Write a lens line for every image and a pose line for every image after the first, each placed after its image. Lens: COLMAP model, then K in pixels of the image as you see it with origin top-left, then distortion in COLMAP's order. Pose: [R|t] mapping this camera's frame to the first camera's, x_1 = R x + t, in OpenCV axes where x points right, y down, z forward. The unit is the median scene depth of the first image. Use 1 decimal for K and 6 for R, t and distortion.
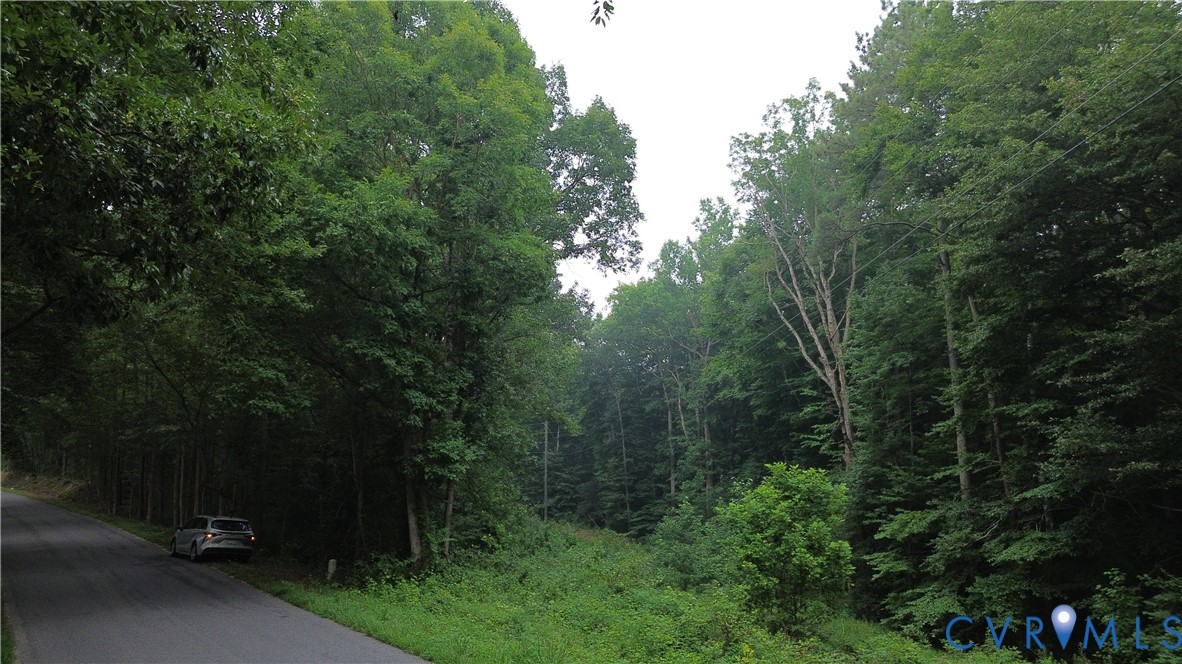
lens RADIAL K [[836.6, 0, 591.8], [0, 836.6, 336.8], [0, 0, 1]] dist [0.067744, -0.071274]
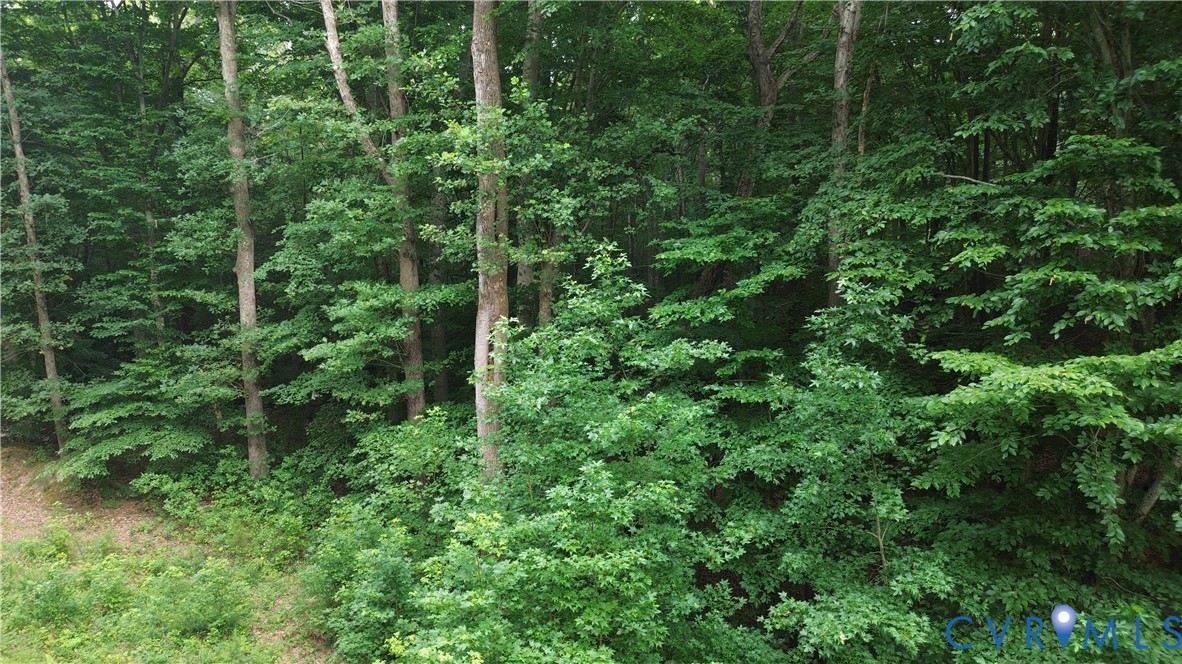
lens RADIAL K [[836.6, 0, 591.8], [0, 836.6, 336.8], [0, 0, 1]] dist [0.067744, -0.071274]
pose [[0.797355, -0.061438, 0.600375, 0.035282], [-0.102716, 0.966475, 0.235319, 0.214795], [-0.594705, -0.249301, 0.764314, 1.355730]]
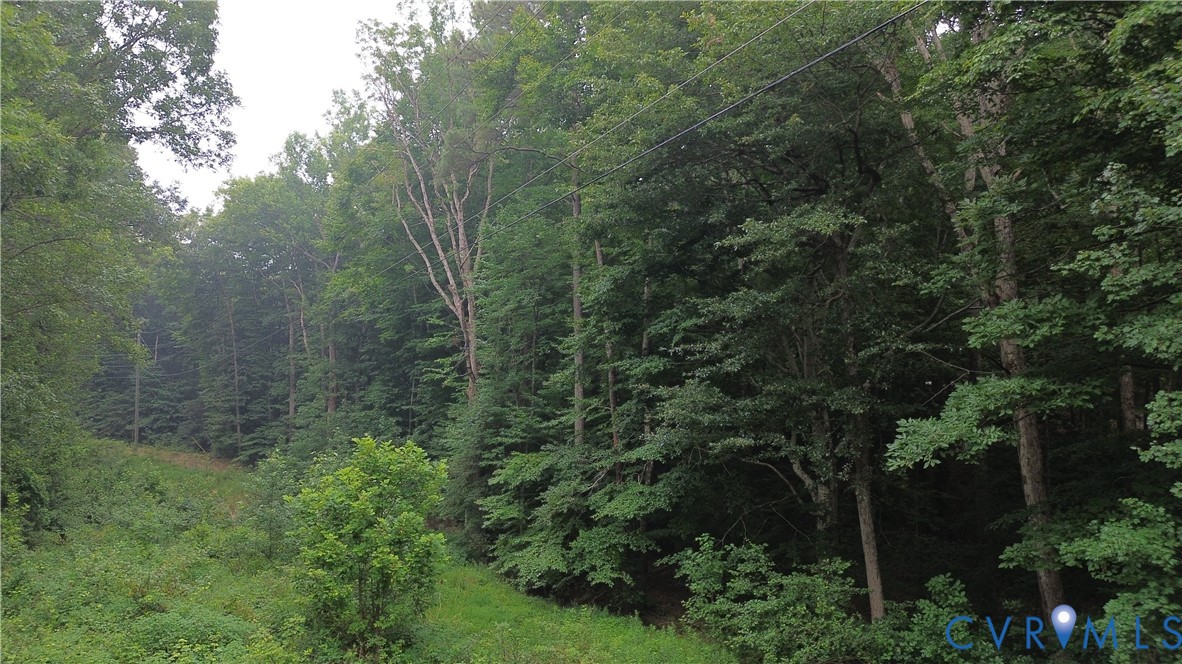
lens RADIAL K [[836.6, 0, 591.8], [0, 836.6, 336.8], [0, 0, 1]] dist [0.067744, -0.071274]
pose [[0.914788, 0.024307, 0.403203, 0.044571], [-0.070255, 0.992549, 0.099557, -0.022024], [-0.397779, -0.119401, 0.909679, 0.089948]]
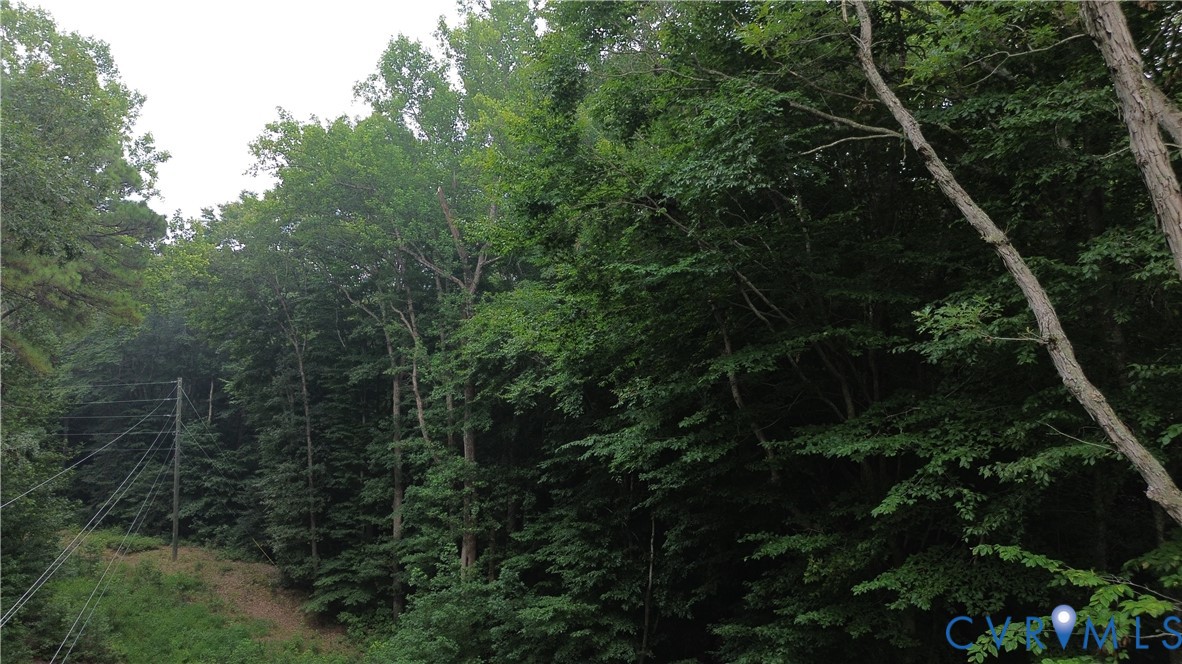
lens RADIAL K [[836.6, 0, 591.8], [0, 836.6, 336.8], [0, 0, 1]] dist [0.067744, -0.071274]
pose [[0.954183, 0.018550, 0.298649, 0.098709], [-0.050941, 0.993577, 0.101044, -0.001142], [-0.294857, -0.111628, 0.948999, 0.877160]]
